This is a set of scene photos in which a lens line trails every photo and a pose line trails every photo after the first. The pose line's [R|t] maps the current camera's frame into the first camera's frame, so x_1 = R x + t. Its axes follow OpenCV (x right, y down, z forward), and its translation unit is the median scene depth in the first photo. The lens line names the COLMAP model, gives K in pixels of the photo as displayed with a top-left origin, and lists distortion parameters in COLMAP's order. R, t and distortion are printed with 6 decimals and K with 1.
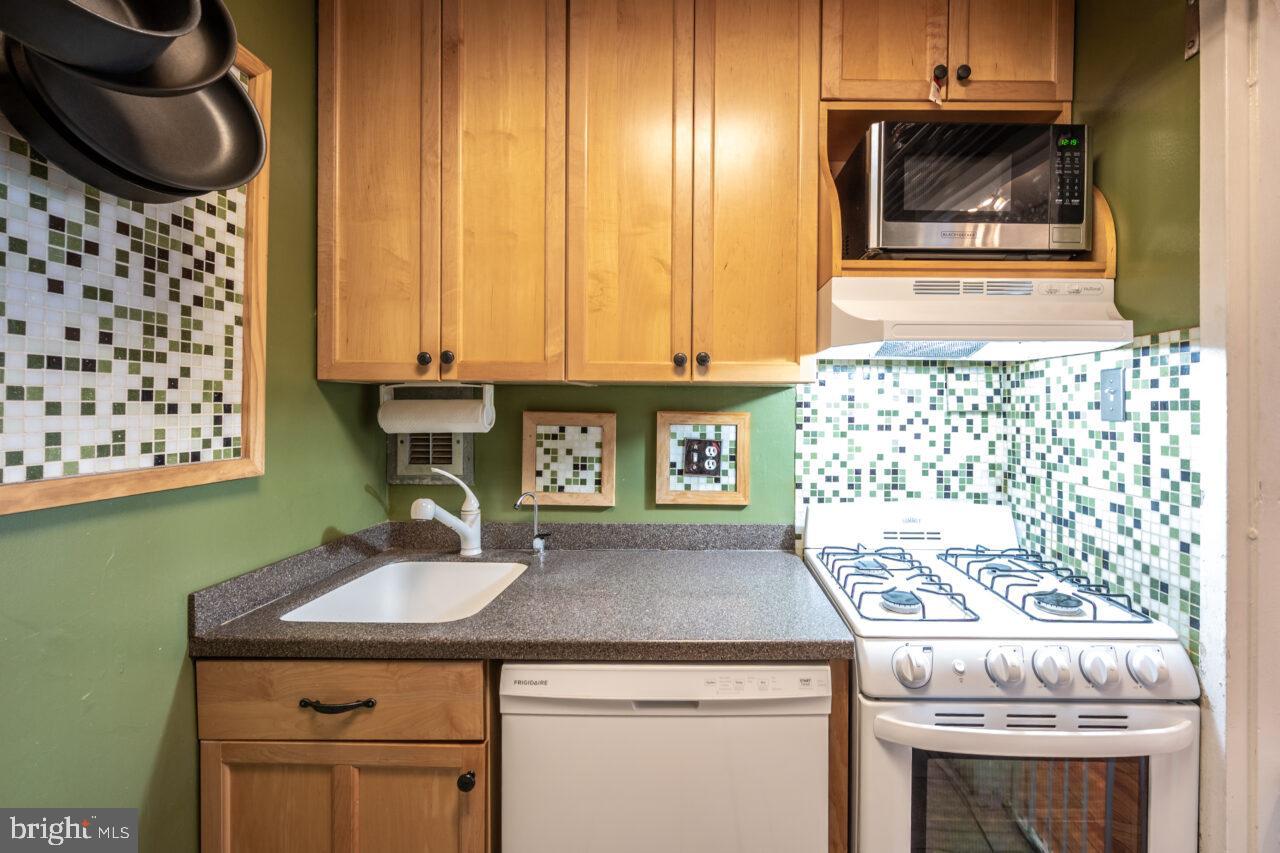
lens RADIAL K [[518.1, 0, 670.4], [0, 518.1, 408.5], [0, 0, 1]] dist [0.002898, 0.000214]
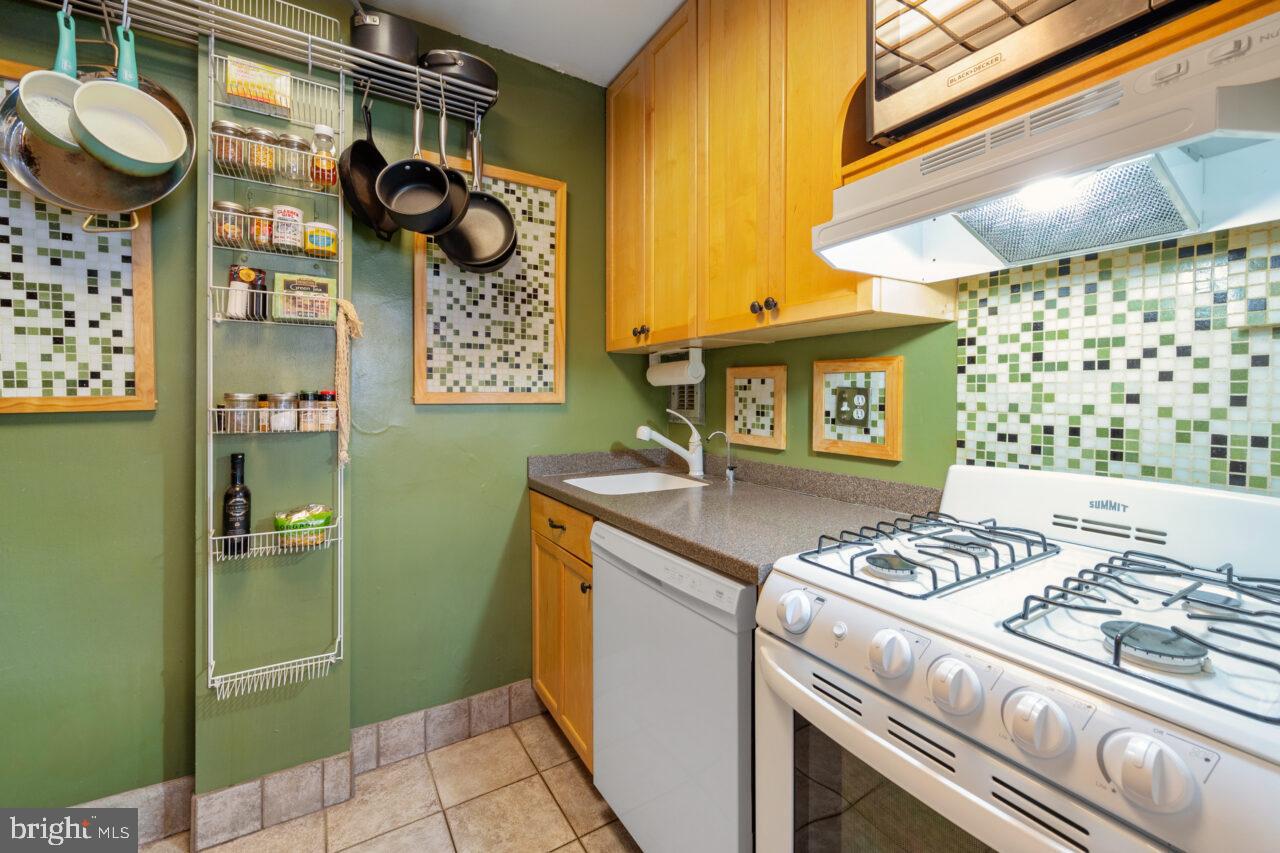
lens RADIAL K [[518.1, 0, 696.3], [0, 518.1, 396.8], [0, 0, 1]] dist [0.002898, 0.000214]
pose [[0.580284, -0.008664, -0.814368, 0.702403], [0.003962, 0.999962, -0.007815, 0.086362], [0.814405, 0.001308, 0.580296, 0.218178]]
